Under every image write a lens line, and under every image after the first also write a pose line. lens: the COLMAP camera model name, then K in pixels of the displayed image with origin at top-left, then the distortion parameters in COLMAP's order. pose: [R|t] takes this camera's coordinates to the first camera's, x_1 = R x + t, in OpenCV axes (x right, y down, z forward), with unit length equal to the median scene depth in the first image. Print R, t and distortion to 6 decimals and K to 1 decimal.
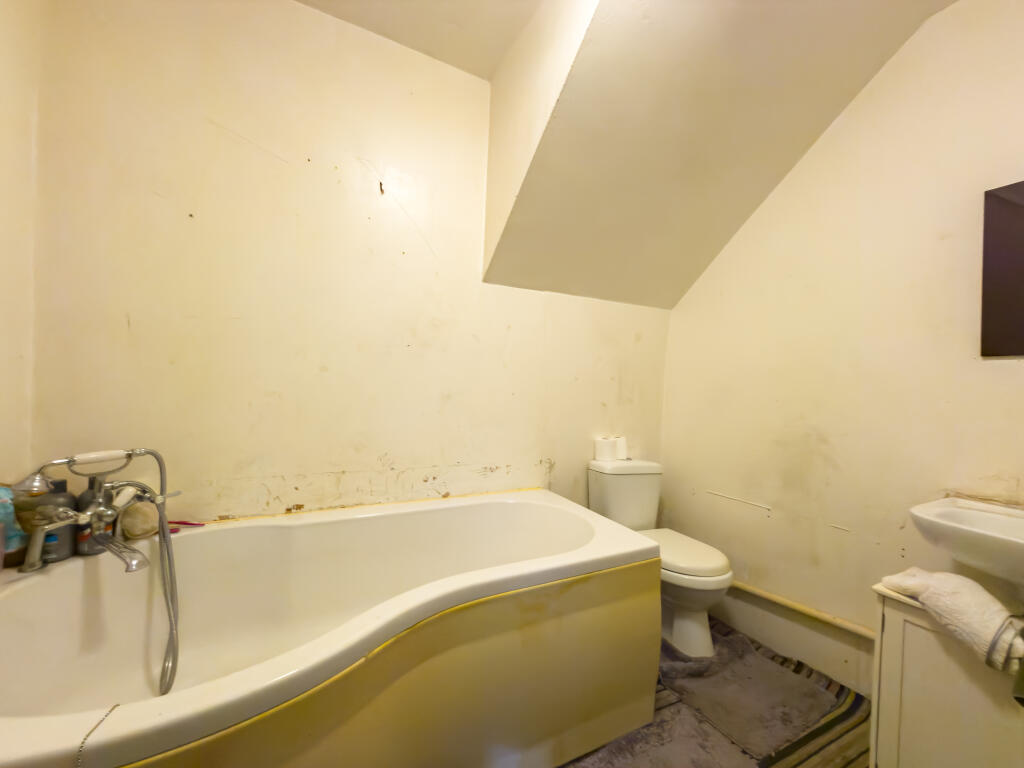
lens RADIAL K [[408.7, 0, 507.6], [0, 408.7, 386.7], [0, 0, 1]] dist [0.001133, 0.000209]
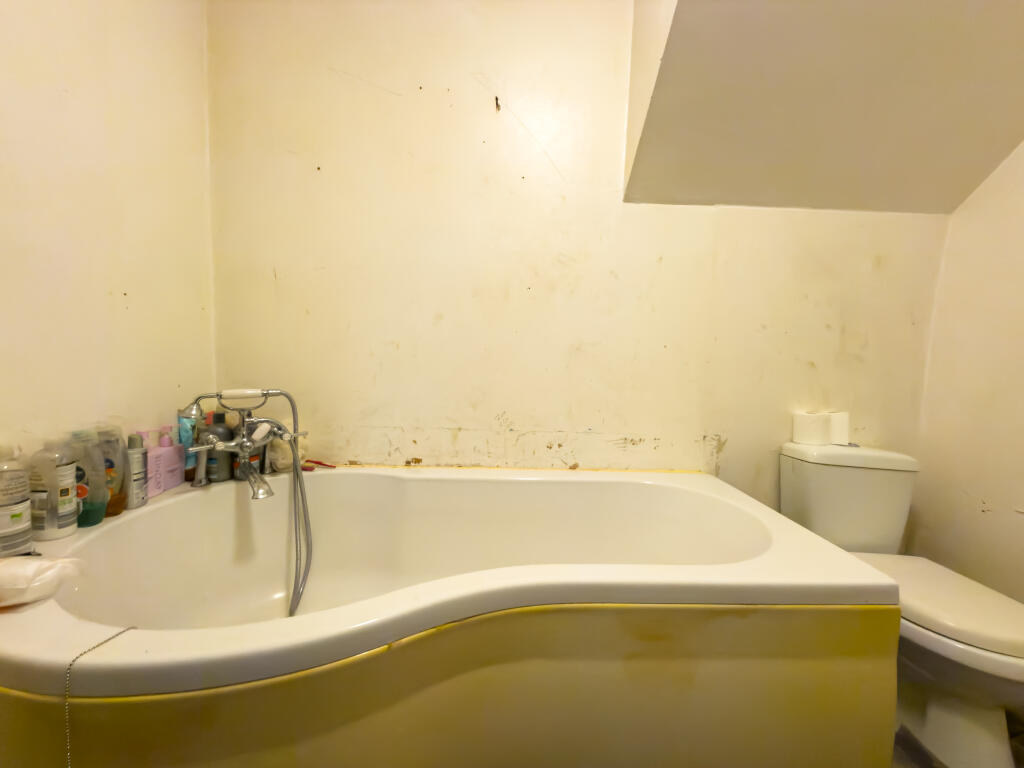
lens RADIAL K [[411.0, 0, 511.4], [0, 411.0, 384.1], [0, 0, 1]] dist [-0.001439, -0.000157]
pose [[0.904968, 0.022421, -0.424889, 0.103531], [-0.002425, 0.998866, 0.047545, 0.065761], [0.425473, -0.041996, 0.903996, 0.221366]]
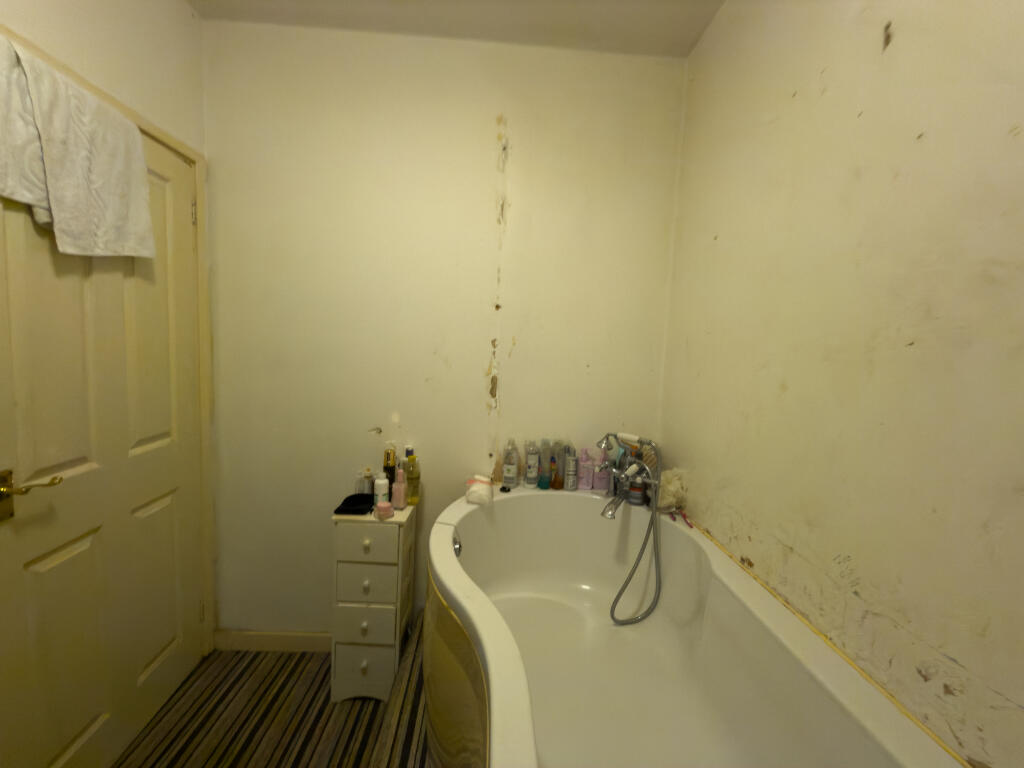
lens RADIAL K [[411.0, 0, 511.4], [0, 411.0, 384.1], [0, 0, 1]] dist [-0.001439, -0.000157]
pose [[-0.417059, 0.026248, -0.908500, 0.377156], [-0.073236, 0.995362, 0.062377, -0.059089], [0.905924, 0.092549, -0.413203, 0.886170]]
